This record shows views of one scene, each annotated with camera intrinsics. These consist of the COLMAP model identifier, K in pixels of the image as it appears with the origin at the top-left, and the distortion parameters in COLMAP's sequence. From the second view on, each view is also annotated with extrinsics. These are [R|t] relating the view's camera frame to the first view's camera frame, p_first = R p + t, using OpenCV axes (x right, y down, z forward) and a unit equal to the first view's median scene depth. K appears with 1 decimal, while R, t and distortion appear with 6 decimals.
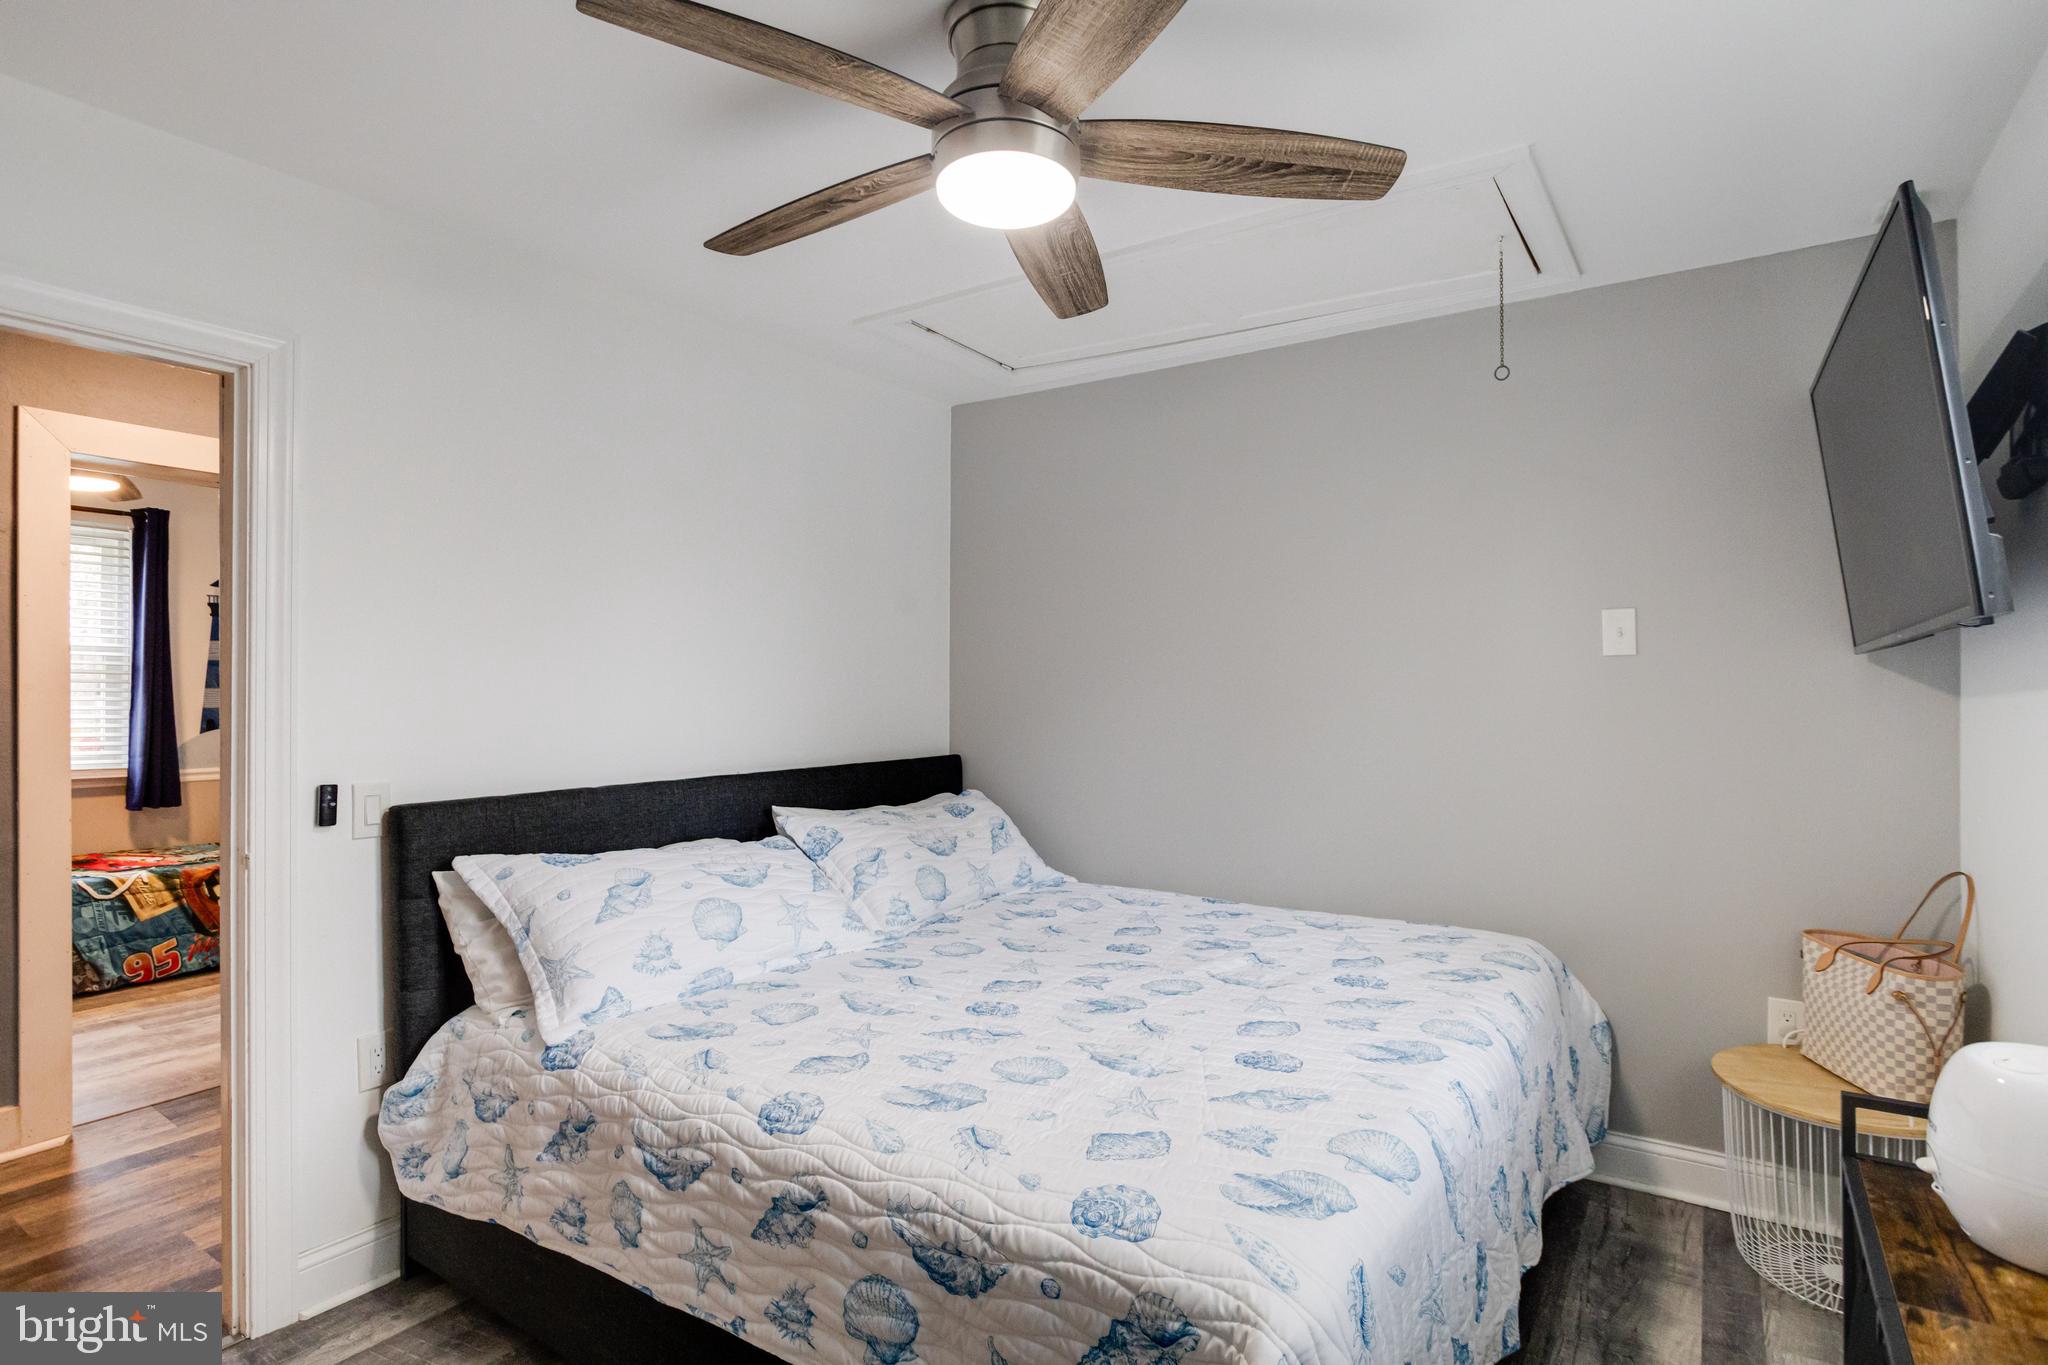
lens RADIAL K [[1037.4, 0, 1023.5], [0, 1037.4, 695.4], [0, 0, 1]] dist [-0.051159, 0.030221]
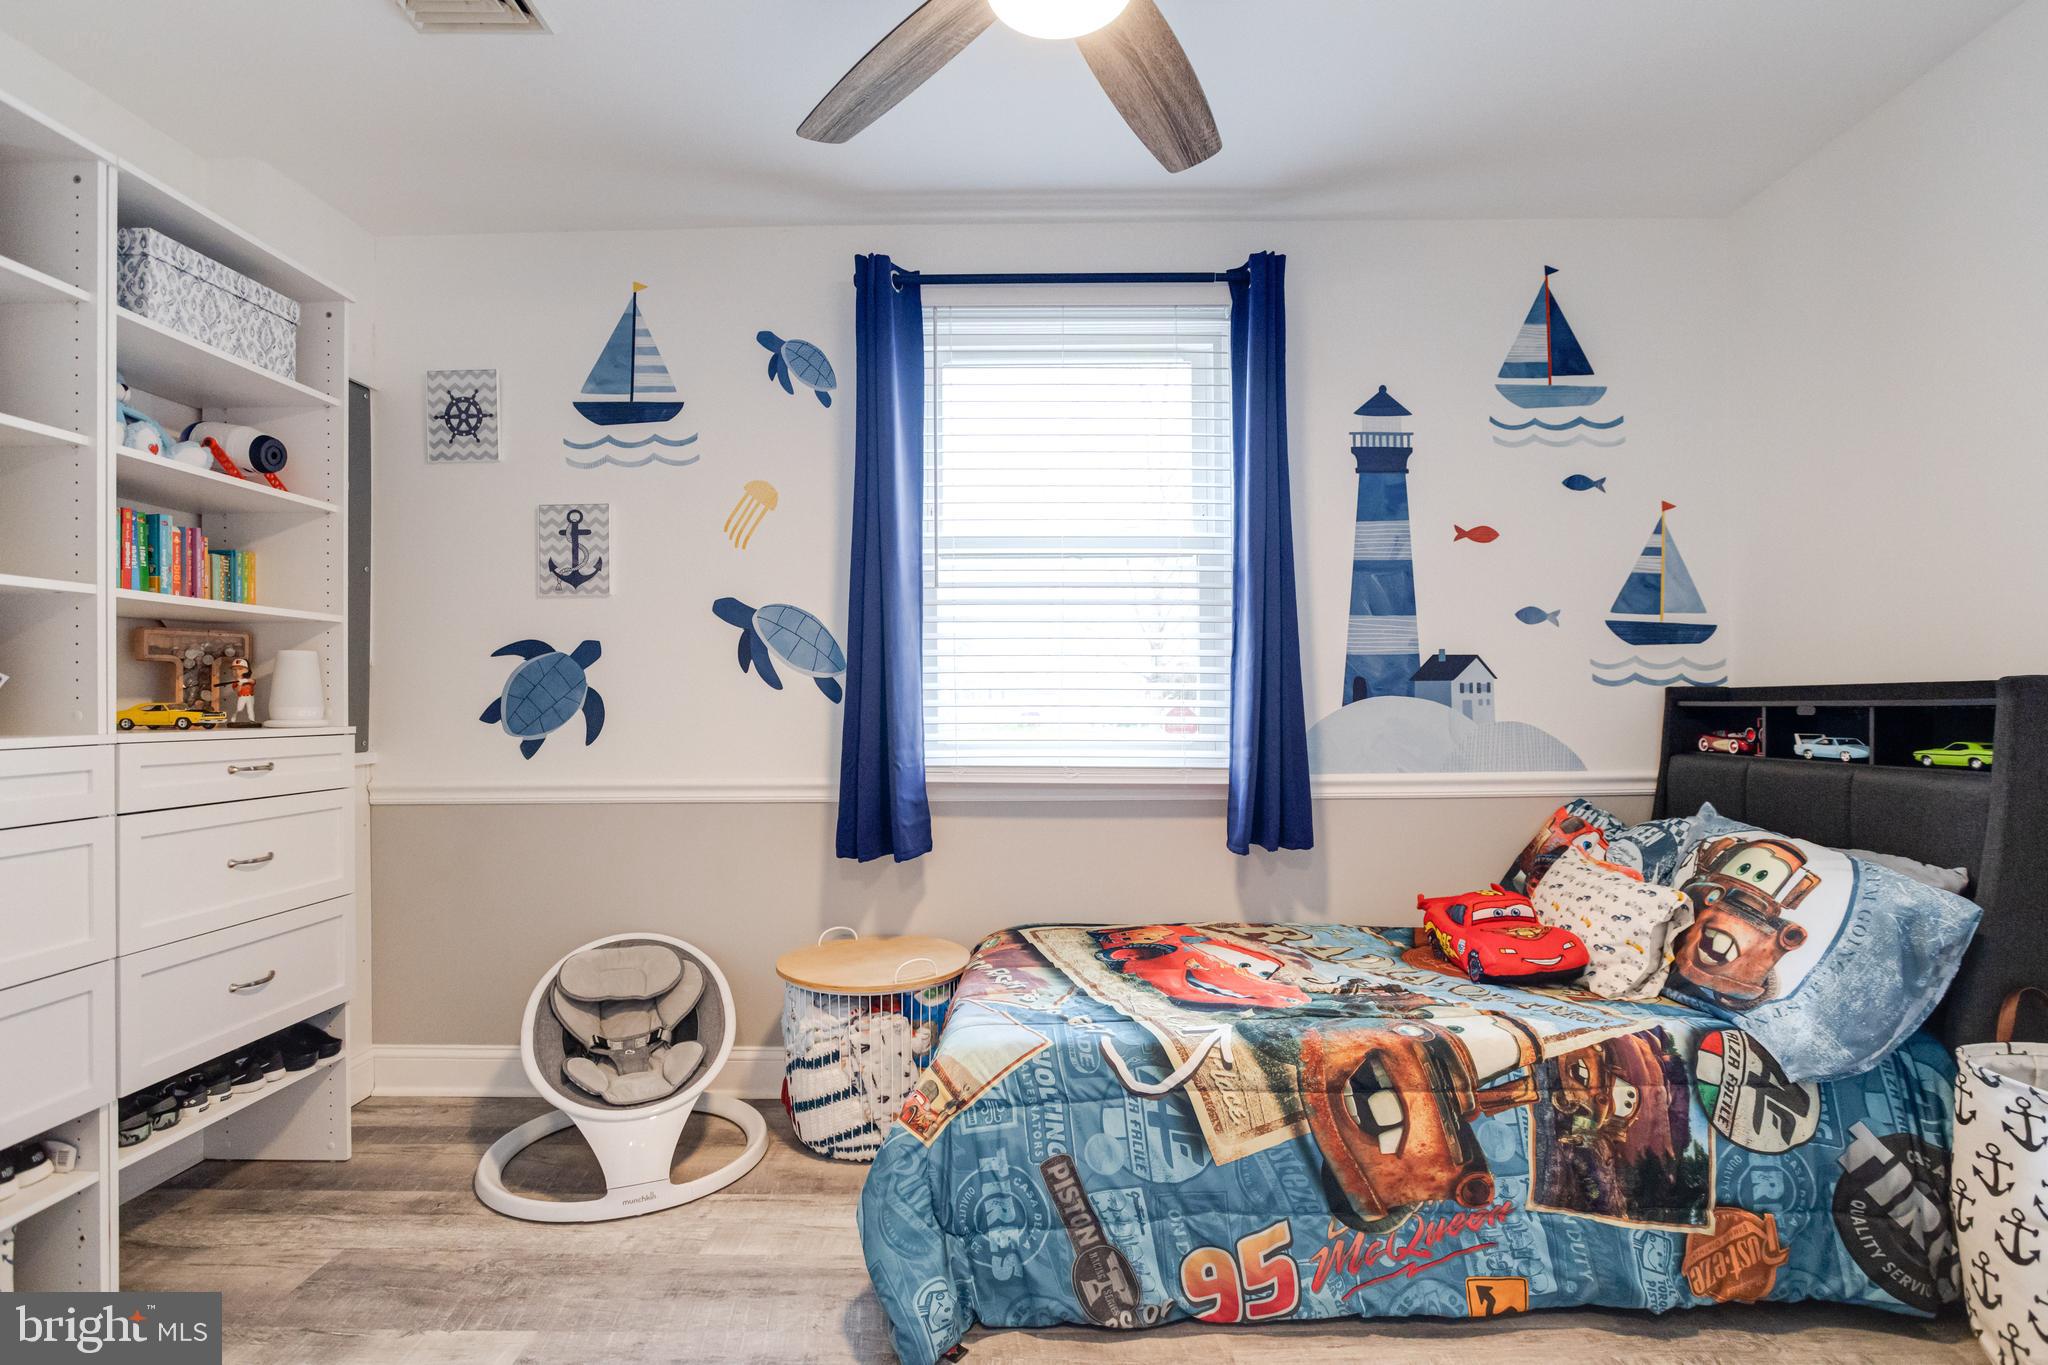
lens RADIAL K [[1037.4, 0, 1023.5], [0, 1037.4, 695.4], [0, 0, 1]] dist [-0.051159, 0.030221]
pose [[0.551831, -0.010672, -0.833888, -0.564237], [0.007072, 0.999942, -0.008117, 0.043309], [0.833926, -0.001418, 0.551875, 0.701781]]
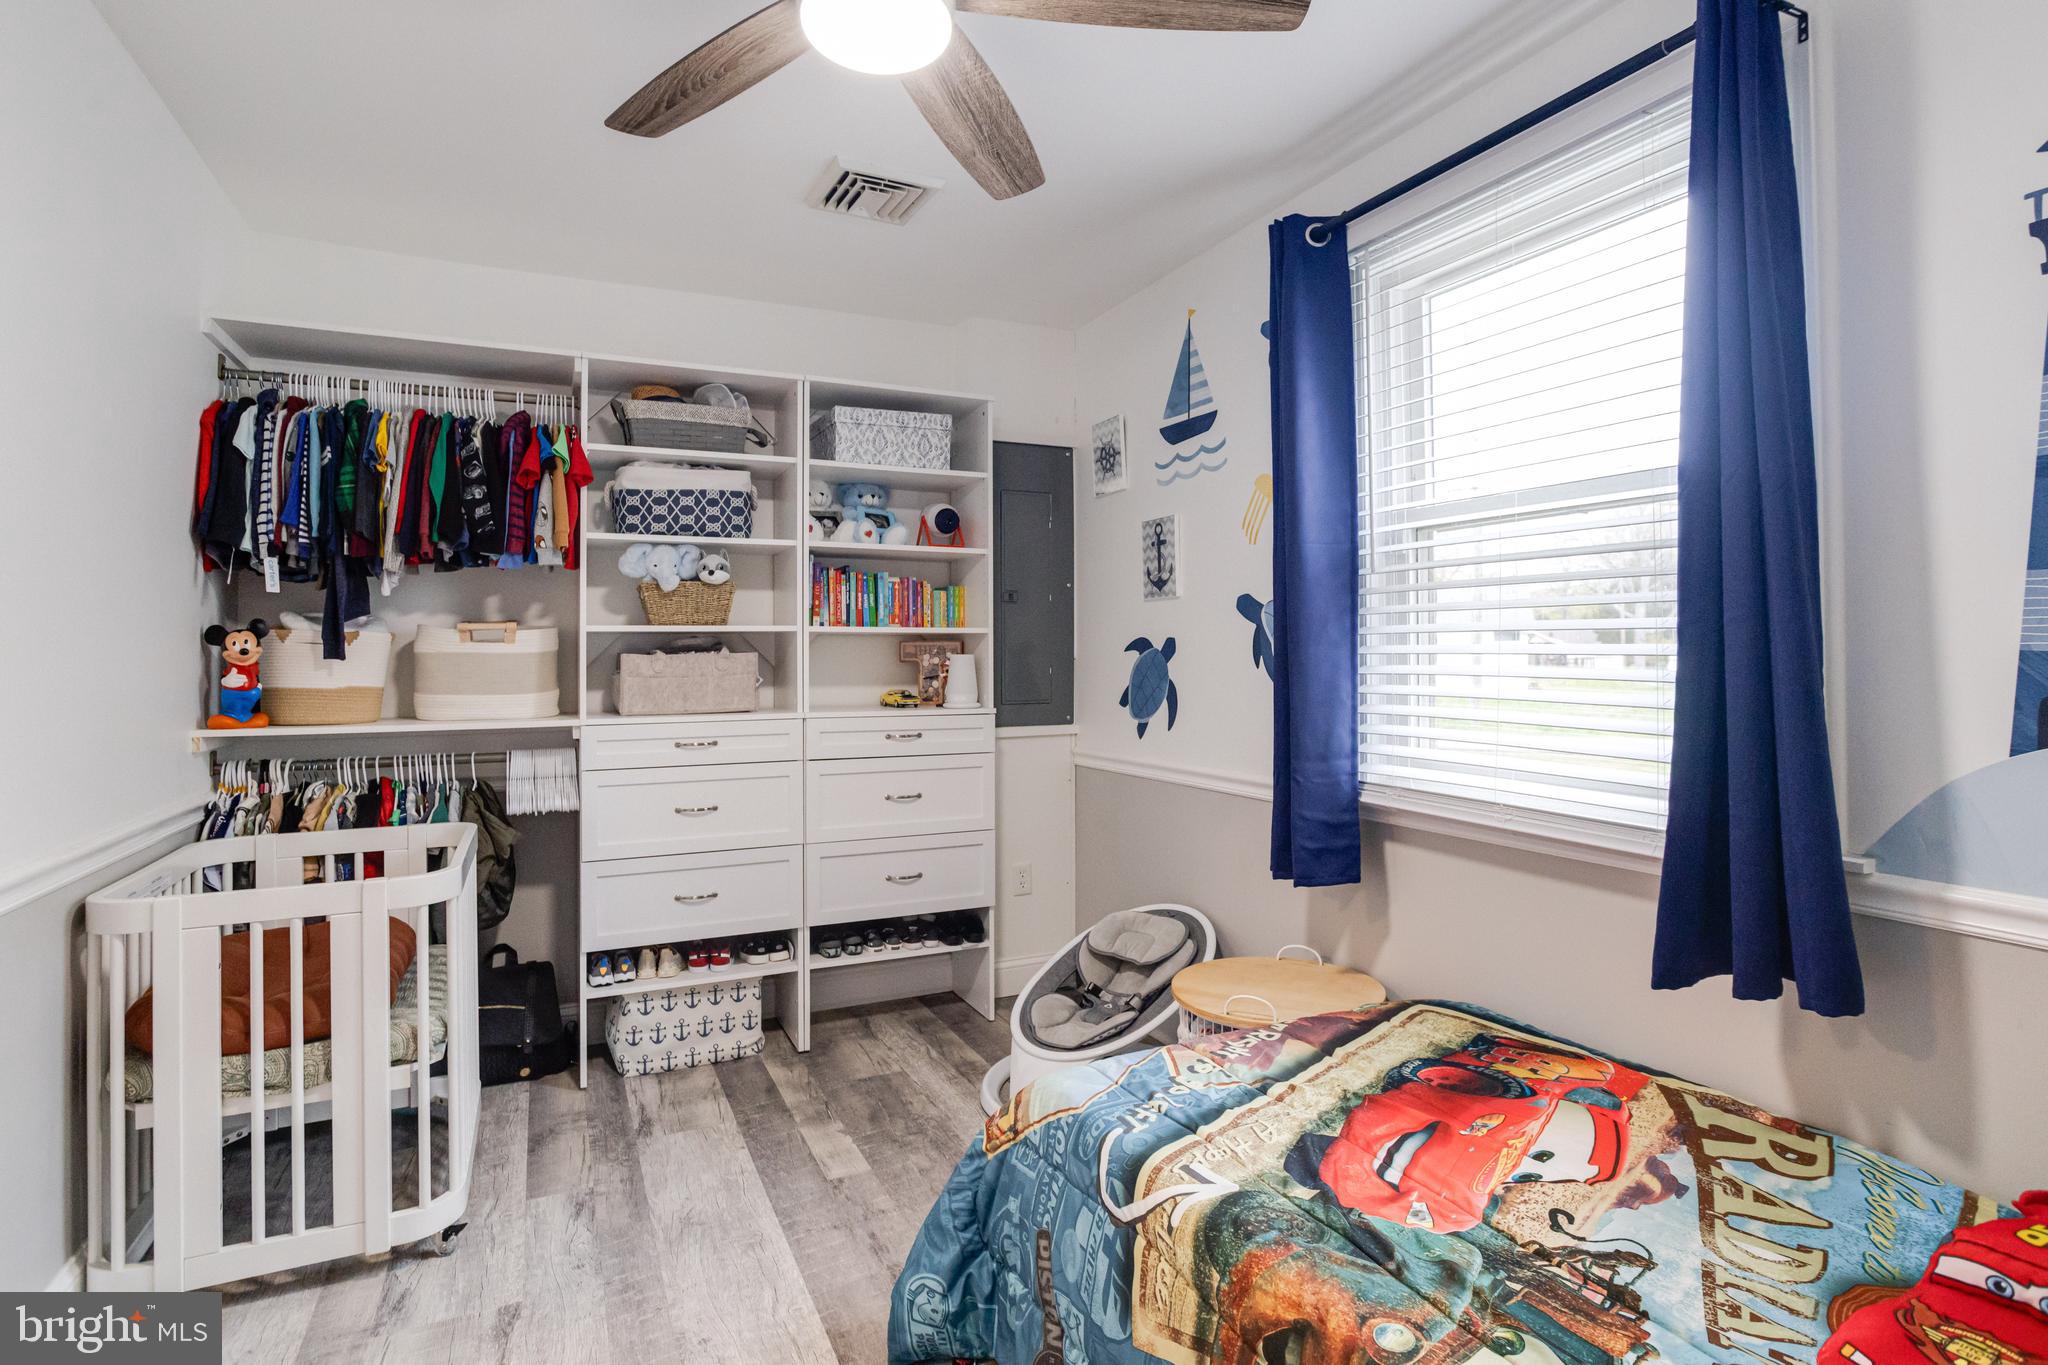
lens RADIAL K [[1026.5, 0, 1025.2], [0, 1026.5, 637.6], [0, 0, 1]] dist [-0.042797, 0.017320]
pose [[-0.499889, -0.016322, -0.865936, -0.572867], [0.002357, 0.999793, -0.020206, 0.016710], [0.866087, -0.012142, -0.499747, 1.096569]]
